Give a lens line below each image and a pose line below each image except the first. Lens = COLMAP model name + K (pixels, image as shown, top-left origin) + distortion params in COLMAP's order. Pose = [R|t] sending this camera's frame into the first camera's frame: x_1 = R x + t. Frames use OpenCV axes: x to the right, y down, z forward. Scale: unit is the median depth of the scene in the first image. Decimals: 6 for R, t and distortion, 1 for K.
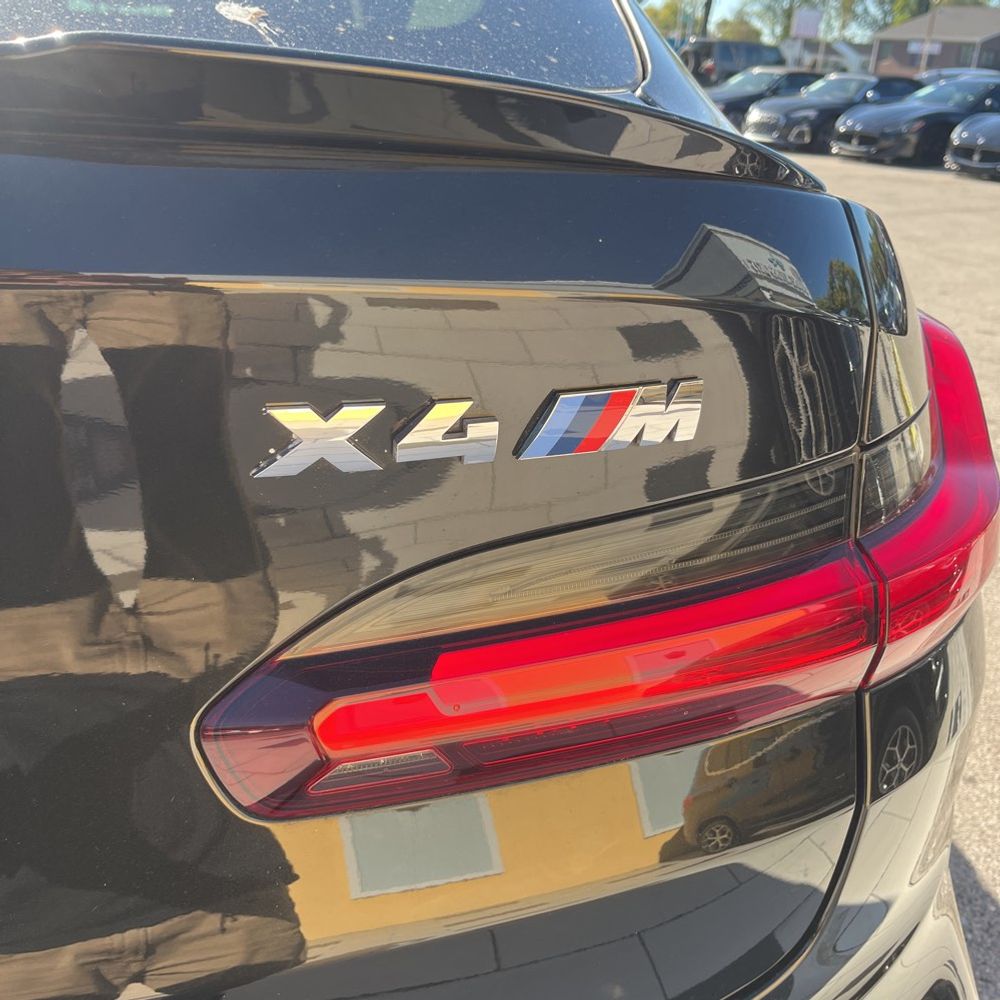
lens RADIAL K [[1000.3, 0, 500.4], [0, 1000.3, 492.2], [0, 0, 1]] dist [0.061047, -0.082398]
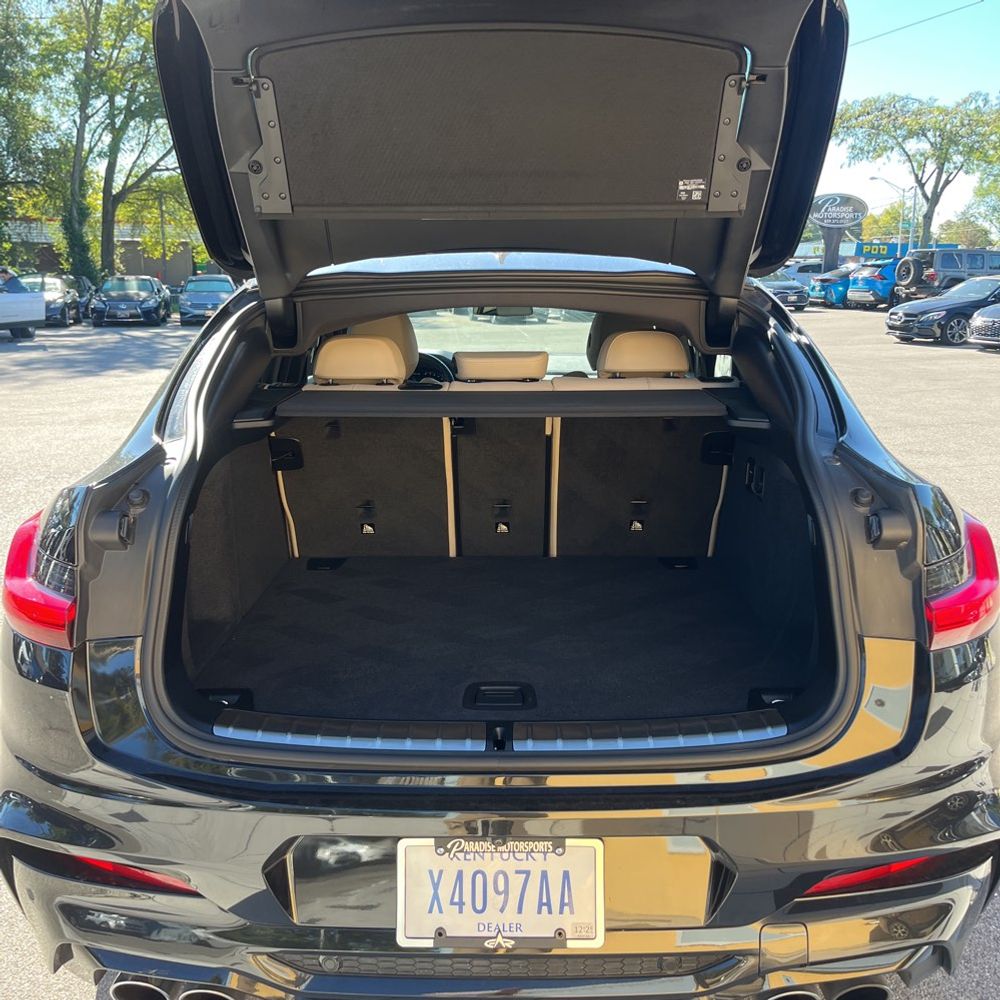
lens RADIAL K [[1006.3, 0, 501.5], [0, 1006.3, 485.0], [0, 0, 1]] dist [0.003456, 0.038702]
pose [[0.976809, -0.009089, -0.213918, -0.005349], [-0.033696, 0.980124, -0.195505, 0.008706], [0.211443, 0.198179, 0.957088, -0.053595]]
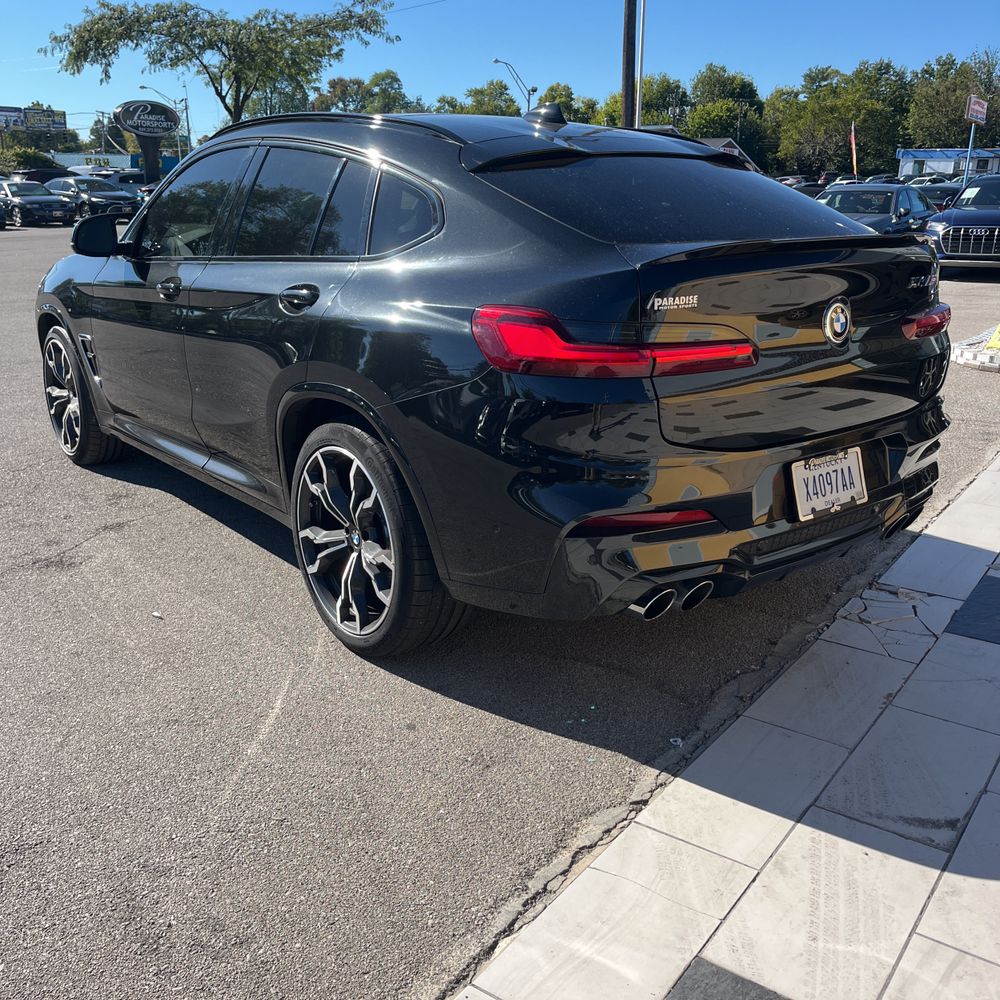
lens RADIAL K [[1005.4, 0, 494.4], [0, 1005.4, 502.3], [0, 0, 1]] dist [0.061163, -0.076135]
pose [[0.892874, -0.176273, 0.414372, -0.114825], [0.212900, 0.976104, -0.043517, 0.022159], [-0.396799, 0.127075, 0.909067, -0.081029]]
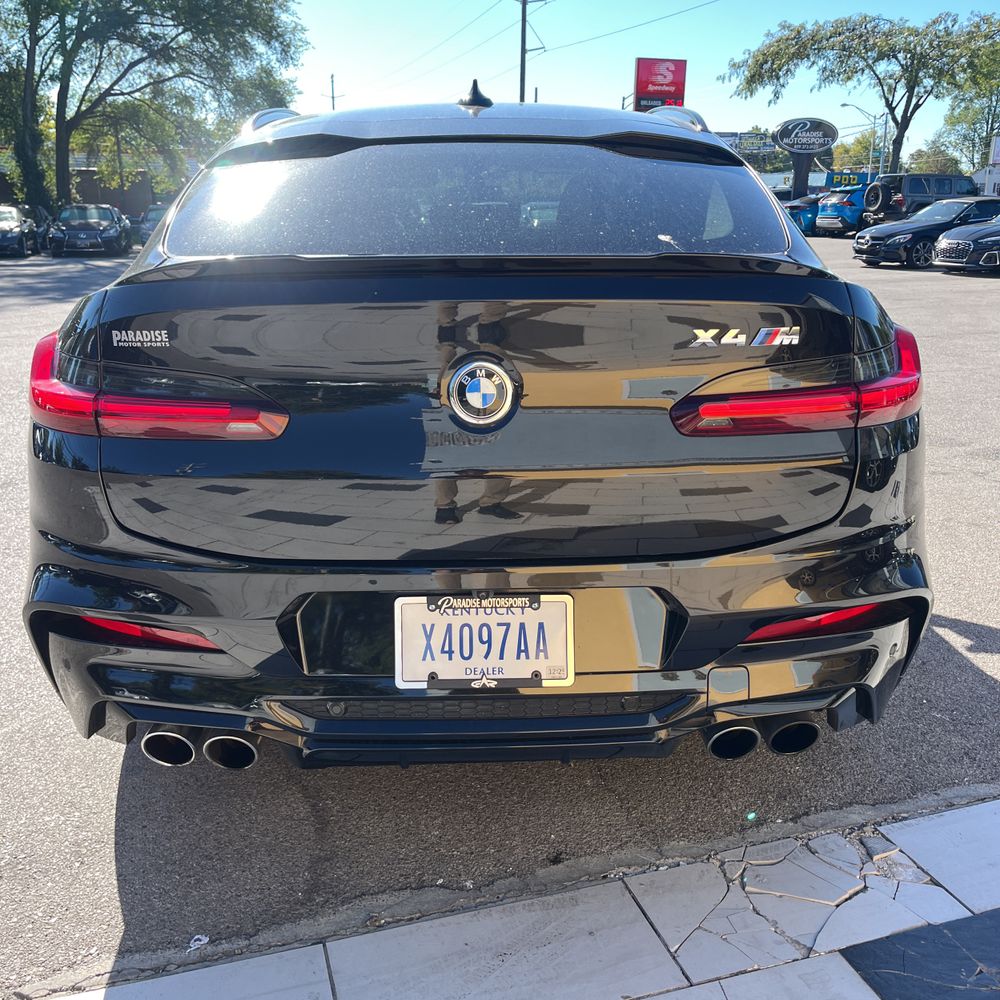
lens RADIAL K [[1000.3, 0, 500.4], [0, 1000.3, 492.2], [0, 0, 1]] dist [0.061047, -0.082398]
pose [[0.982463, -0.005523, -0.186377, -0.004337], [-0.018759, 0.991562, -0.128268, 0.021665], [0.185512, 0.129515, 0.974069, -0.060804]]
